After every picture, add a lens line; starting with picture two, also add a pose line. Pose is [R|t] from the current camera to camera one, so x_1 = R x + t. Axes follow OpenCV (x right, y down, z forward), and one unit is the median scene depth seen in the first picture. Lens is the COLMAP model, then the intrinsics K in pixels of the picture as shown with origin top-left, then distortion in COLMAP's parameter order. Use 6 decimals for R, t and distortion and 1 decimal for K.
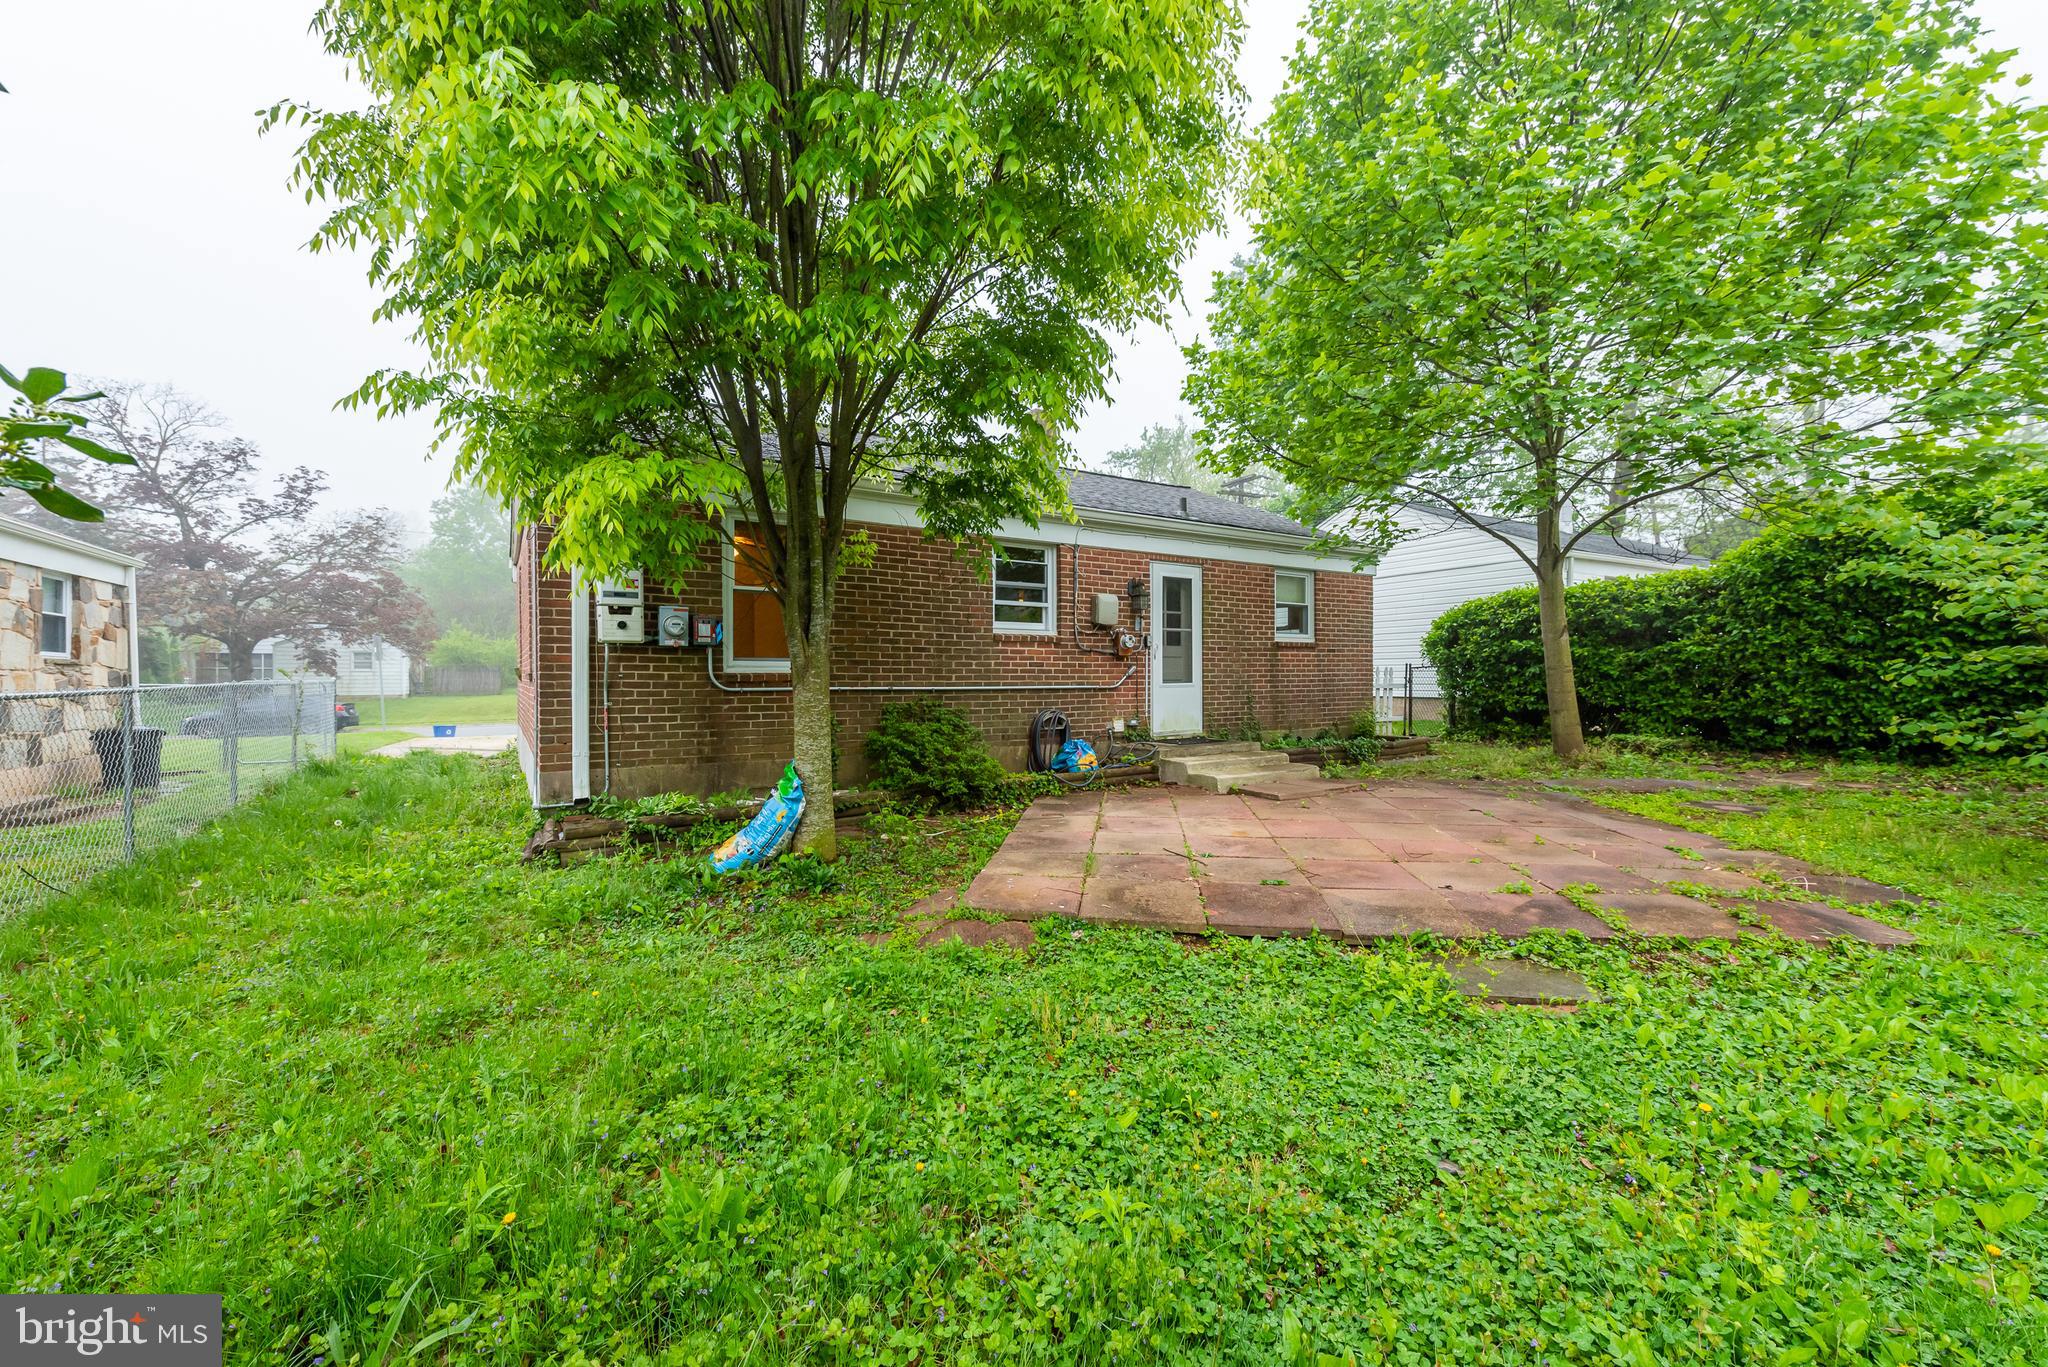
lens RADIAL K [[796.4, 0, 1024.1], [0, 796.4, 680.8], [0, 0, 1]] dist [0.008610, -0.002613]
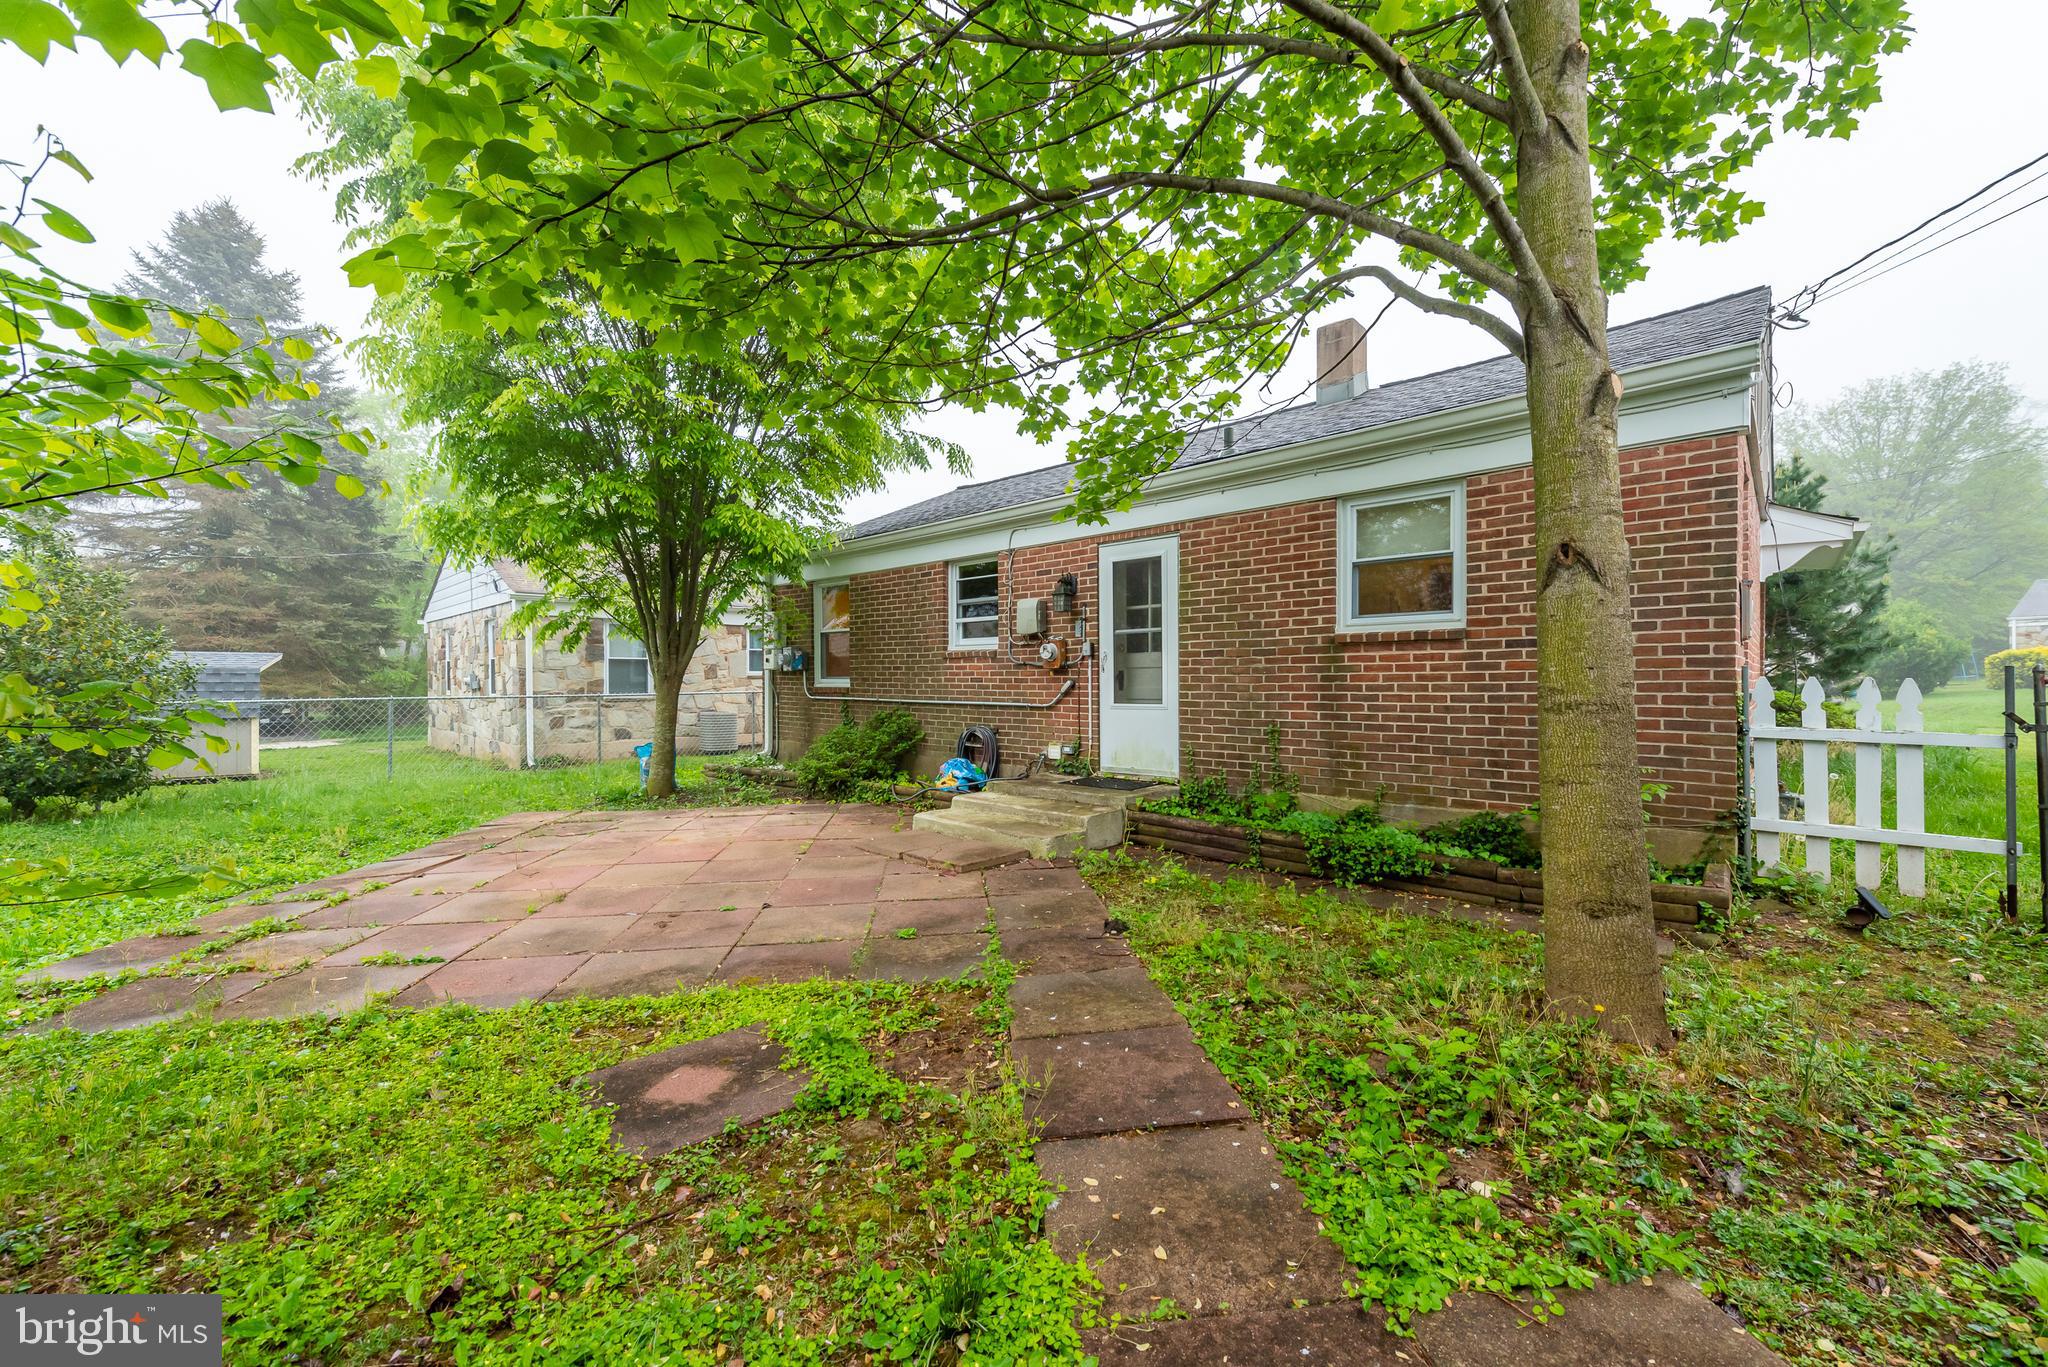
lens RADIAL K [[796.4, 0, 1024.5], [0, 796.4, 681.1], [0, 0, 1]] dist [0.008610, -0.002613]
pose [[0.235526, 0.005991, -0.971850, 0.929638], [-0.001385, 0.999982, 0.005829, -0.023272], [0.971867, -0.000026, 0.235530, 0.770536]]
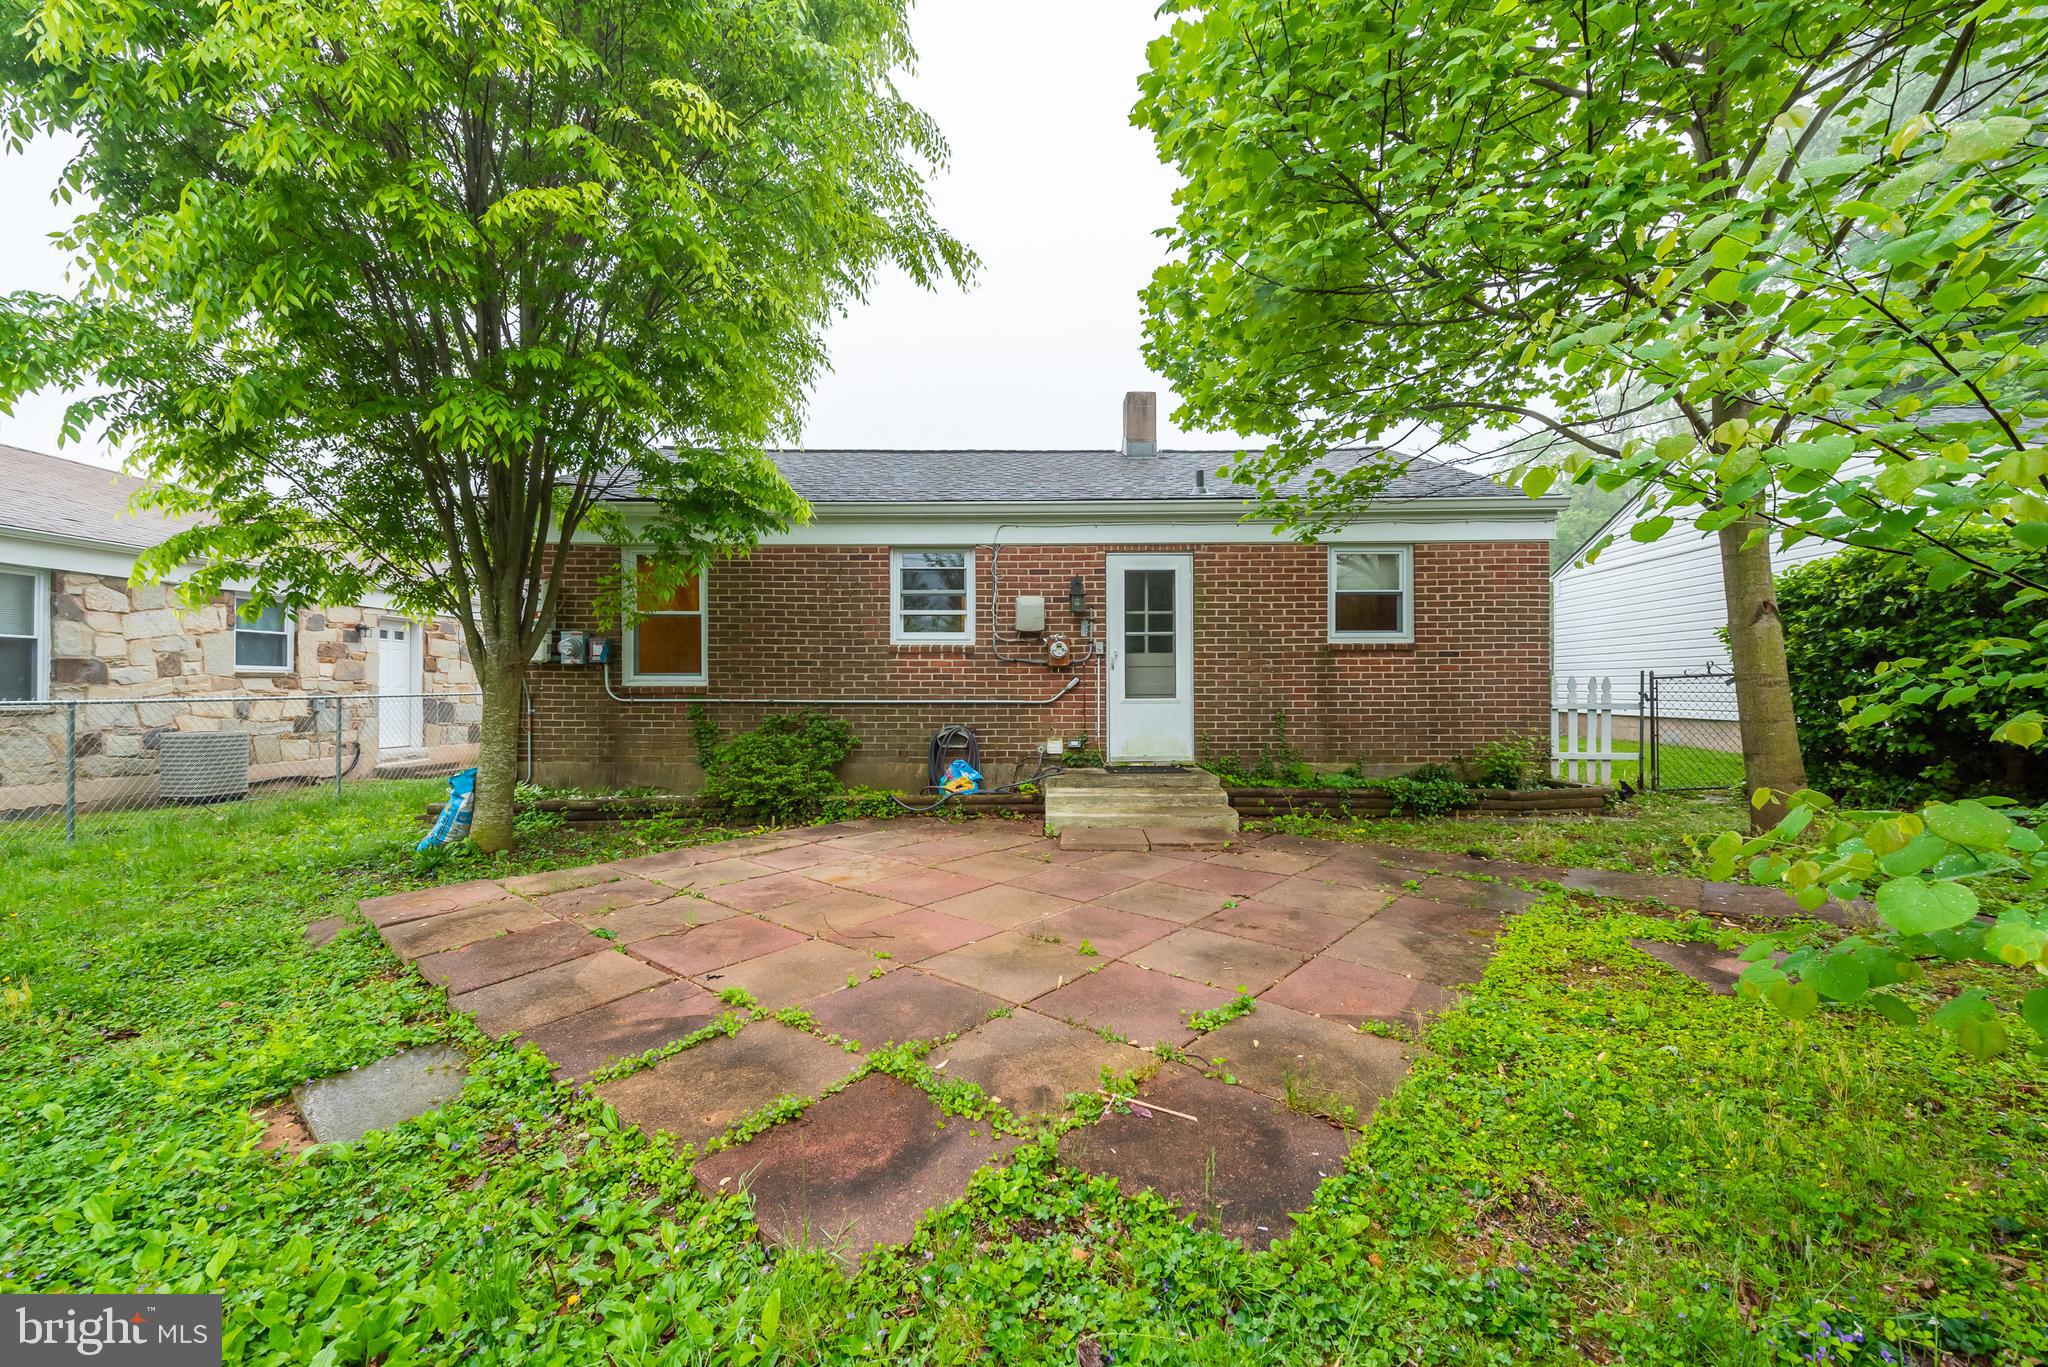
lens RADIAL K [[796.4, 0, 1031.2], [0, 796.4, 685.3], [0, 0, 1]] dist [0.008610, -0.002613]
pose [[0.839043, 0.000137, -0.544065, 0.568797], [-0.004487, 0.999968, -0.006669, -0.004711], [0.544047, 0.008037, 0.839016, 0.257096]]
